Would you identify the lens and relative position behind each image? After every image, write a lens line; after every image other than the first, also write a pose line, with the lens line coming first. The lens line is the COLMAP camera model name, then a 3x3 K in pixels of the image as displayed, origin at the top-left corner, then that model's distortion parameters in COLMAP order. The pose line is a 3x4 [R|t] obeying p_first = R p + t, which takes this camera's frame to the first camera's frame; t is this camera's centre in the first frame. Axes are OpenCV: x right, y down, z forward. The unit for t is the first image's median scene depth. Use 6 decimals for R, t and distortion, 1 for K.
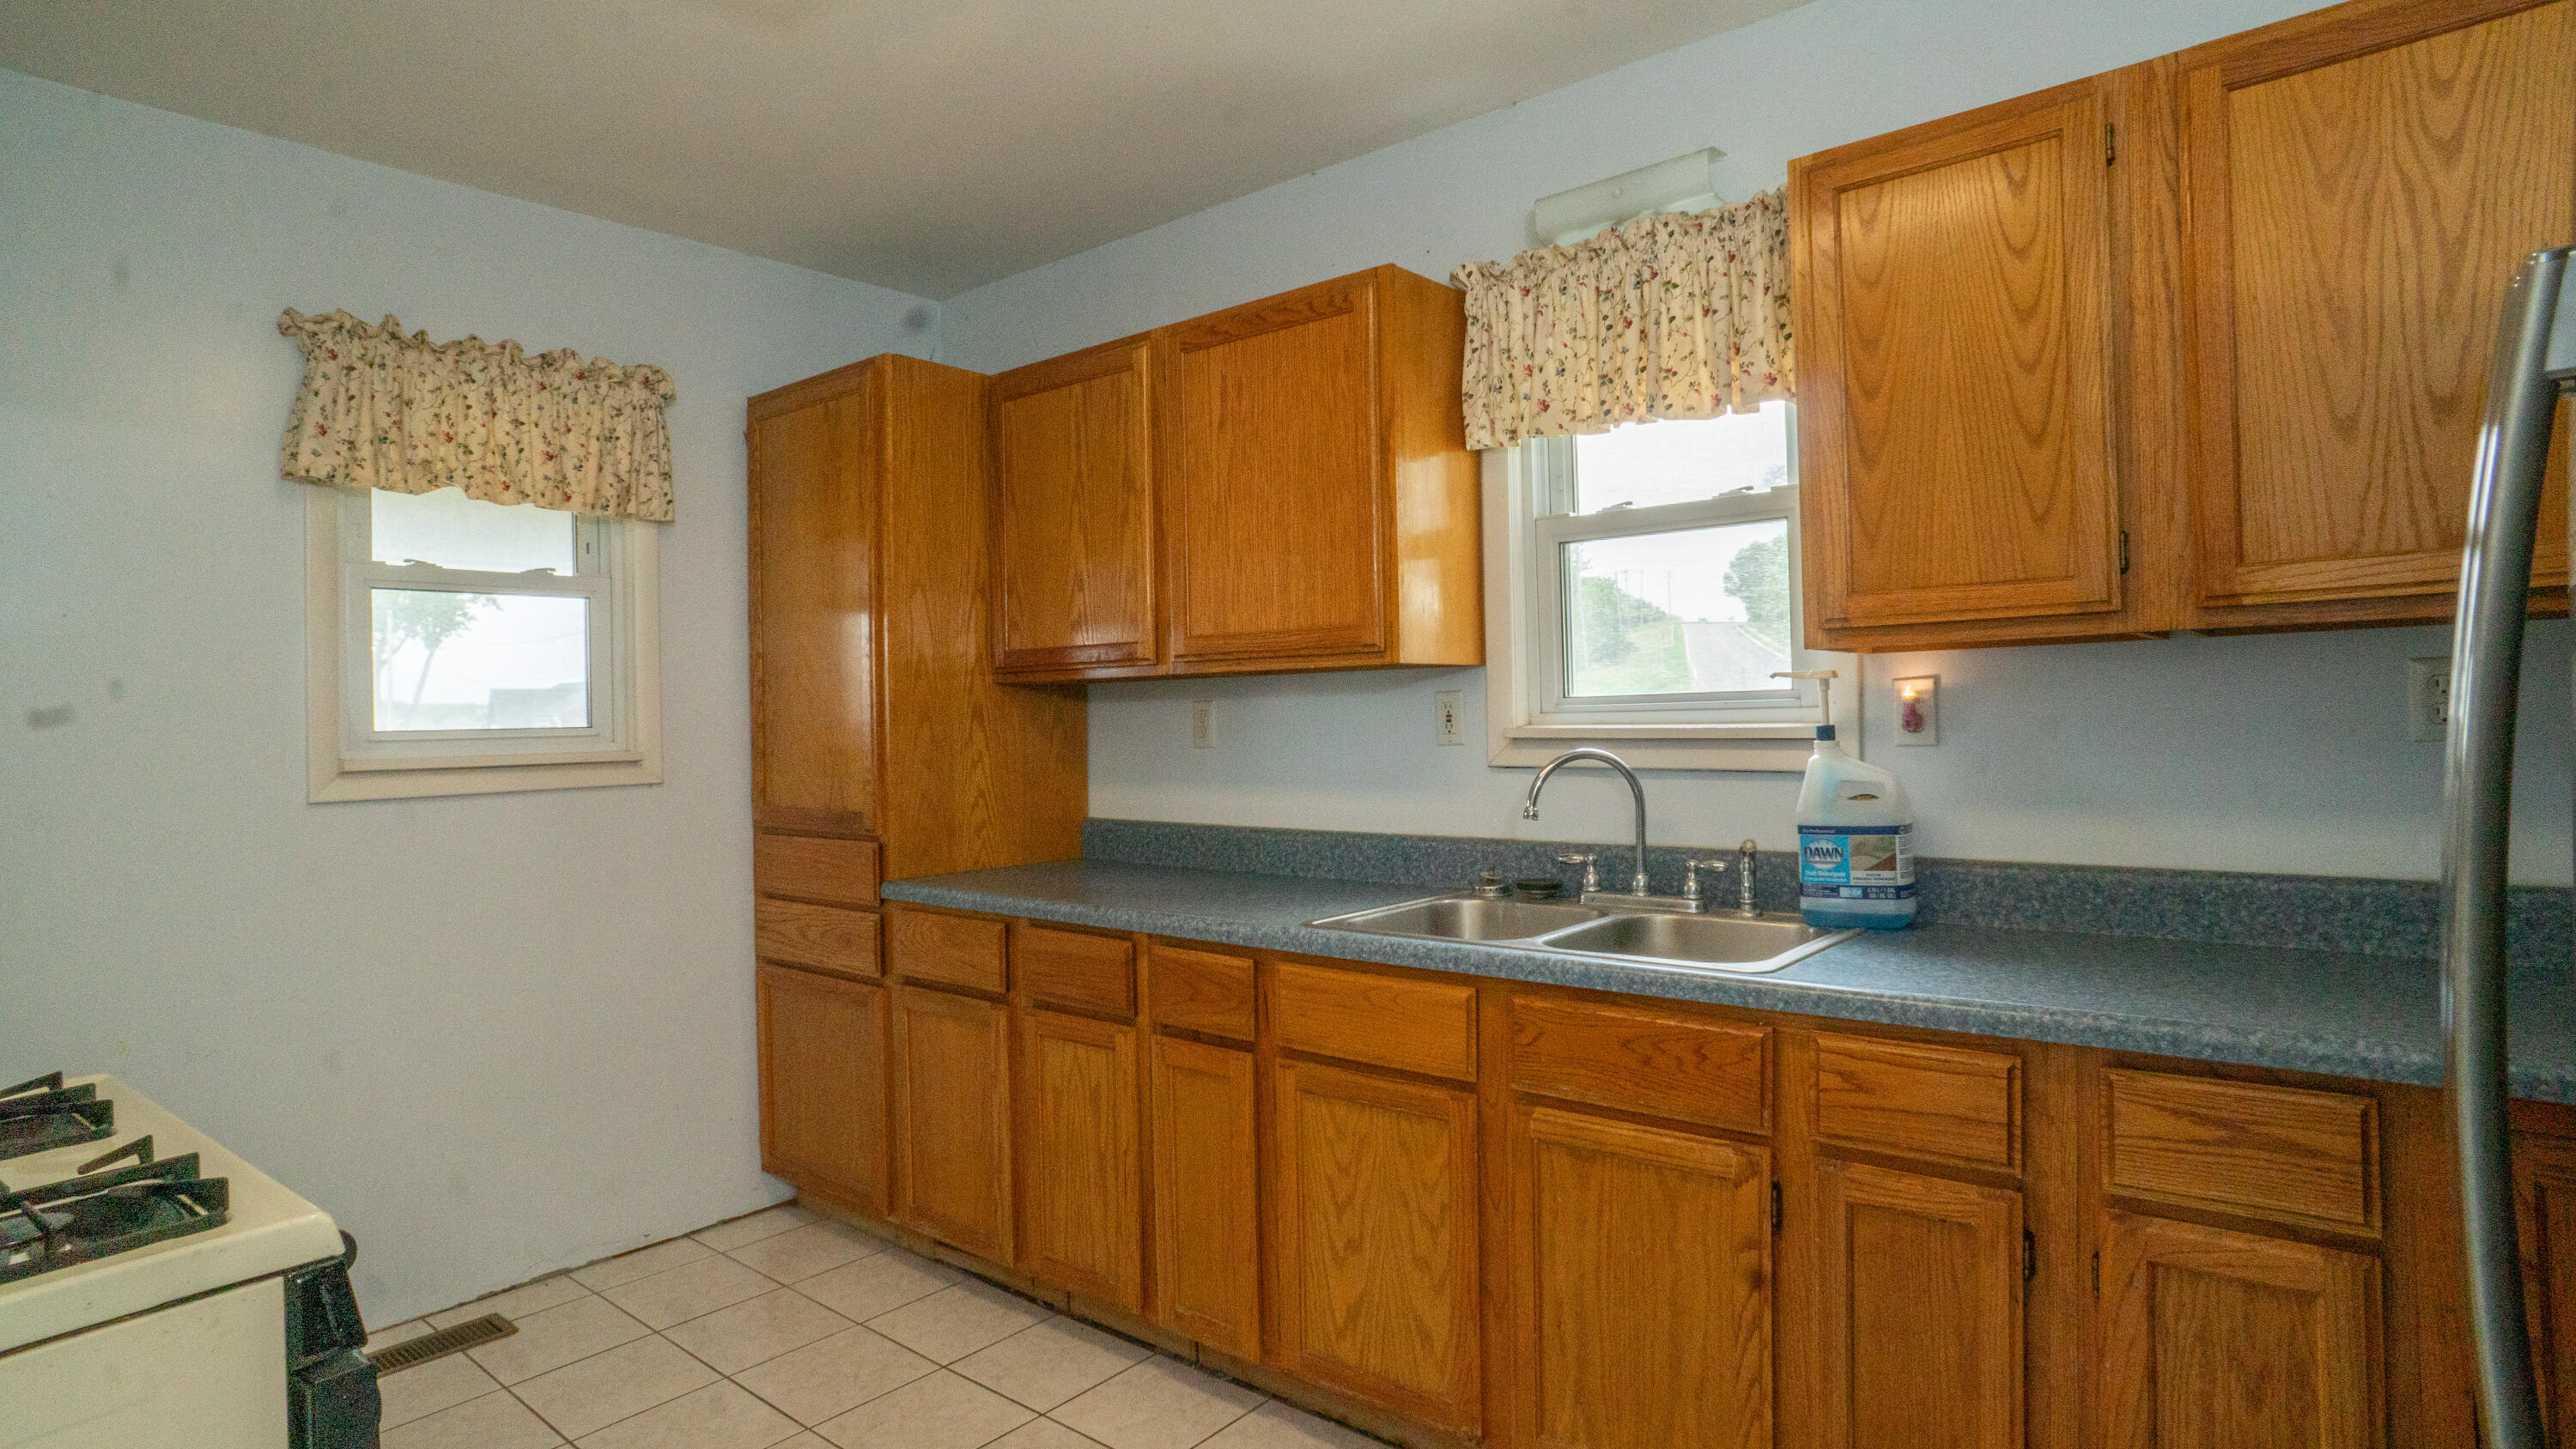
lens RADIAL K [[1346.0, 0, 1292.0], [0, 1346.0, 715.5], [0, 0, 1]] dist [-0.004065, -0.000139]
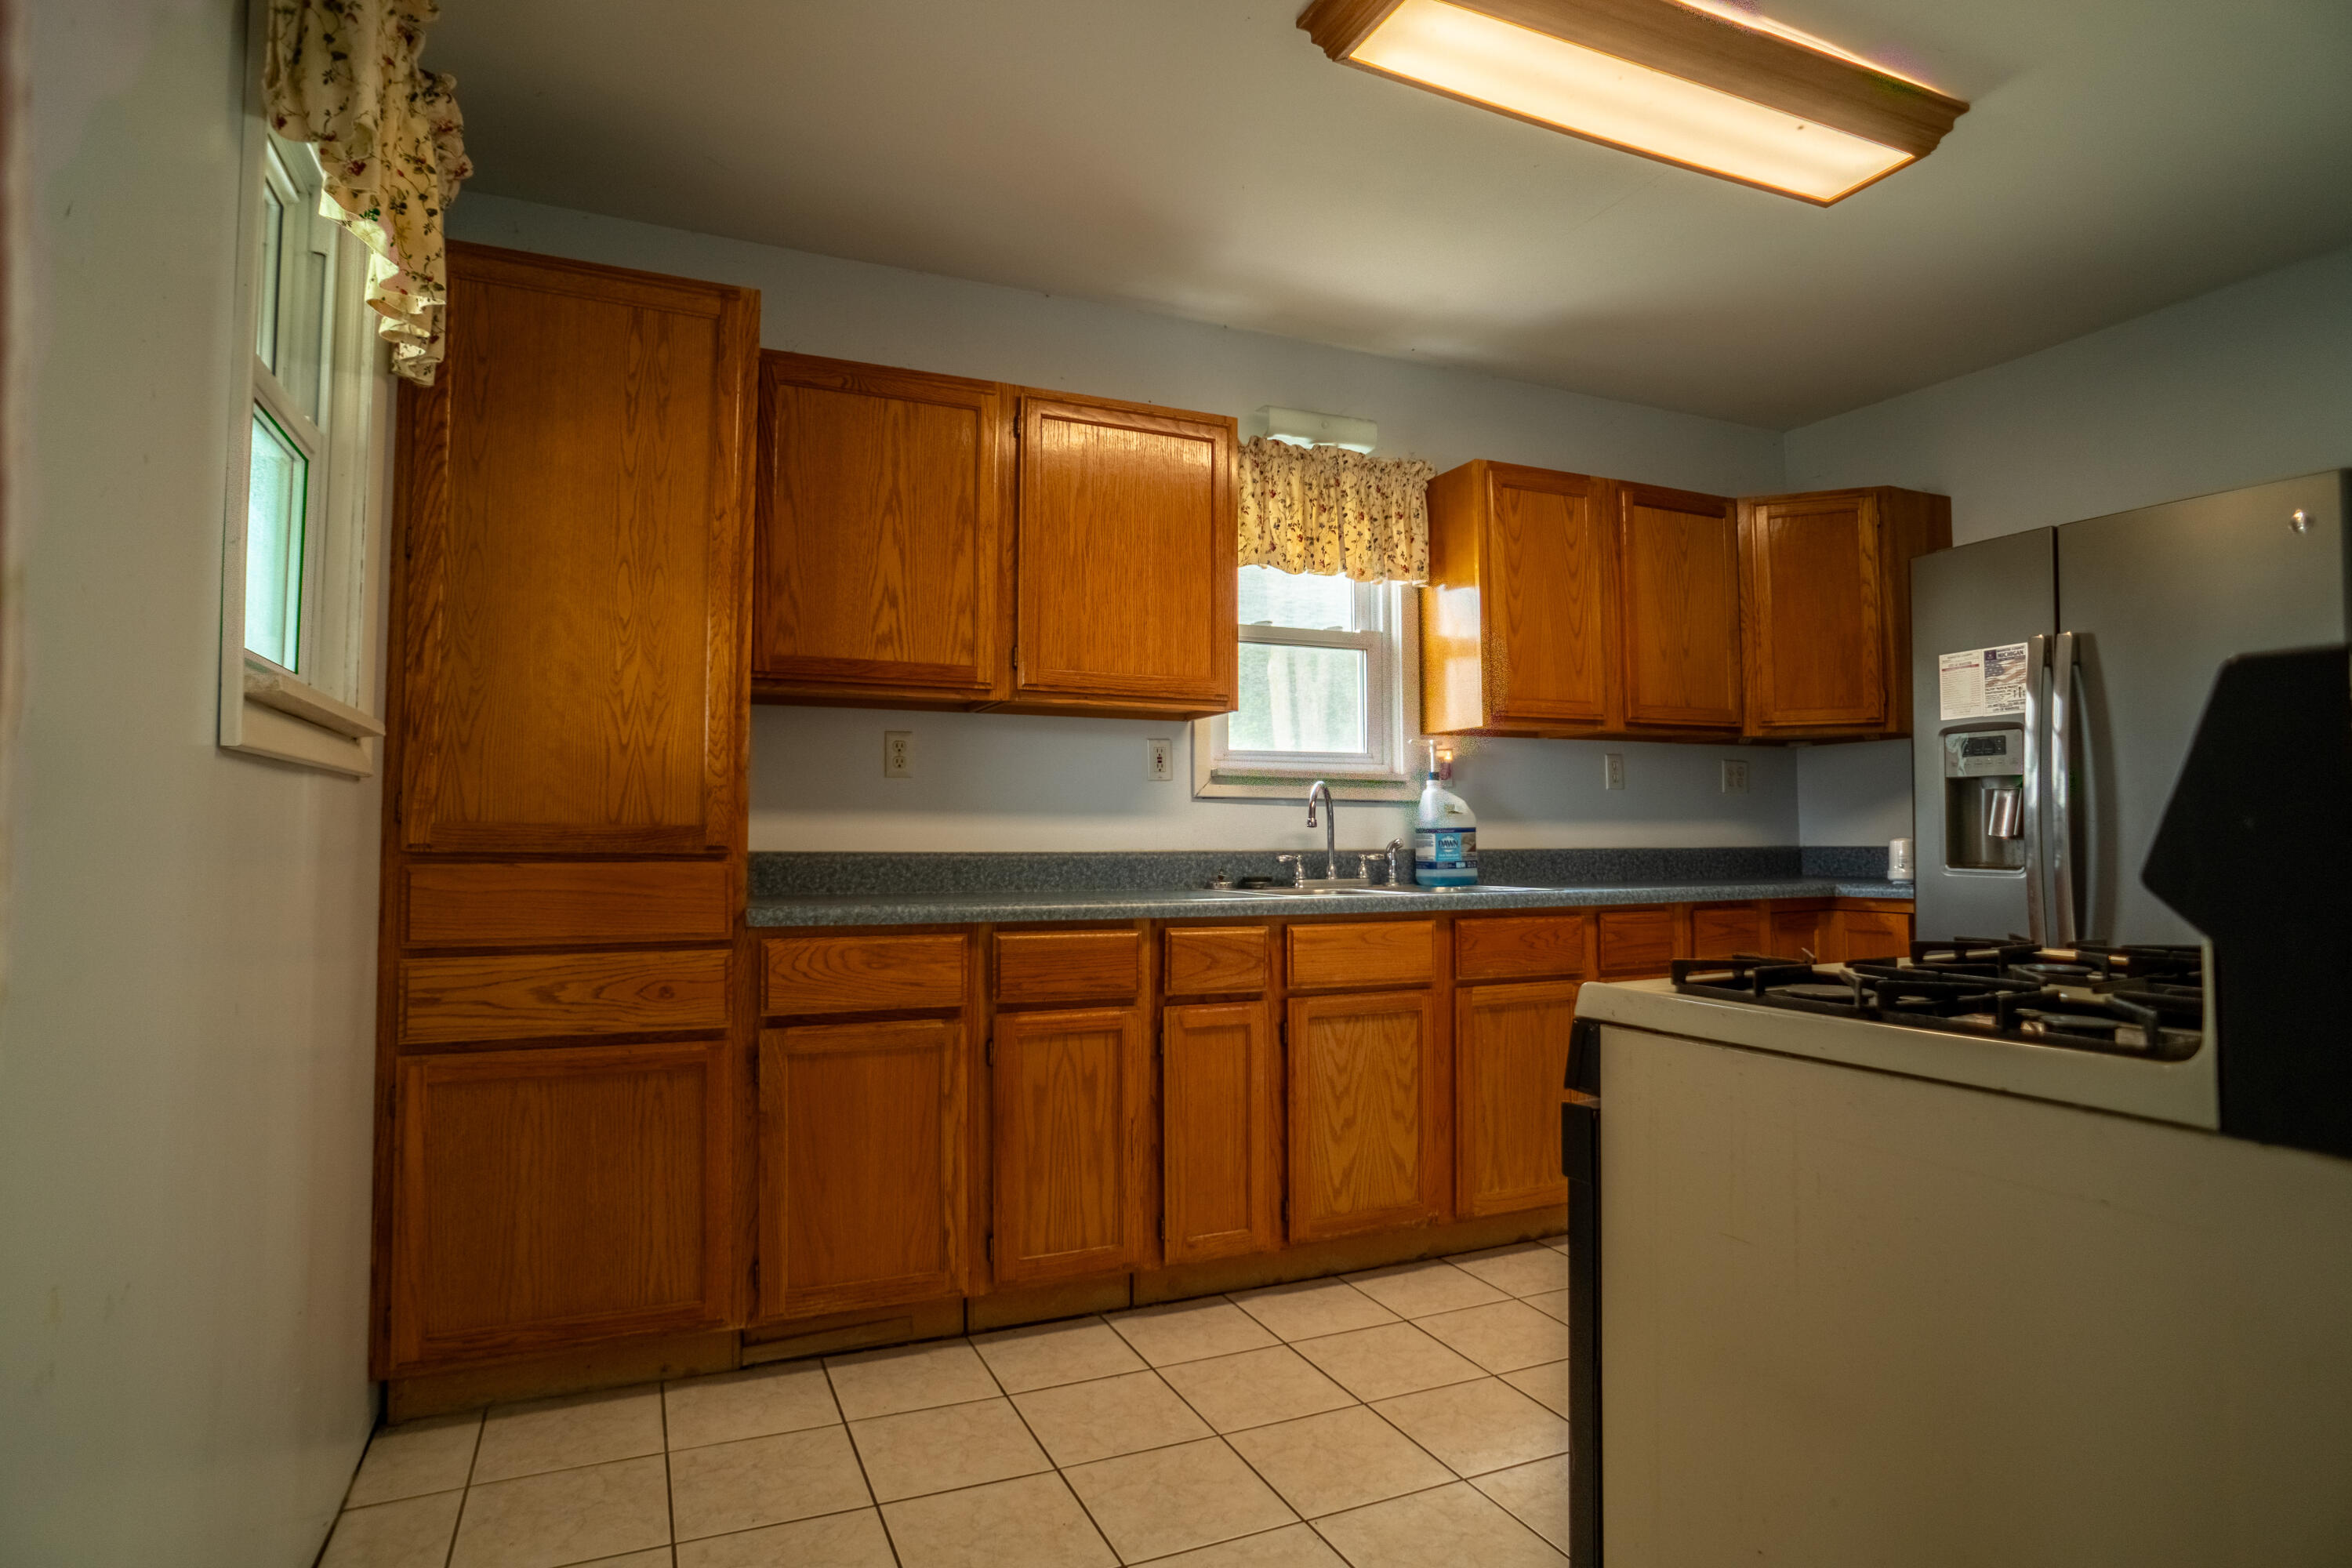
lens RADIAL K [[1243.9, 0, 1171.2], [0, 1243.9, 776.8], [0, 0, 1]] dist [-0.005032, 0.000096]
pose [[0.450657, 0.066859, 0.890190, -1.160832], [-0.006628, 0.997415, -0.071556, 0.127646], [-0.892673, 0.026347, 0.449935, 0.559057]]
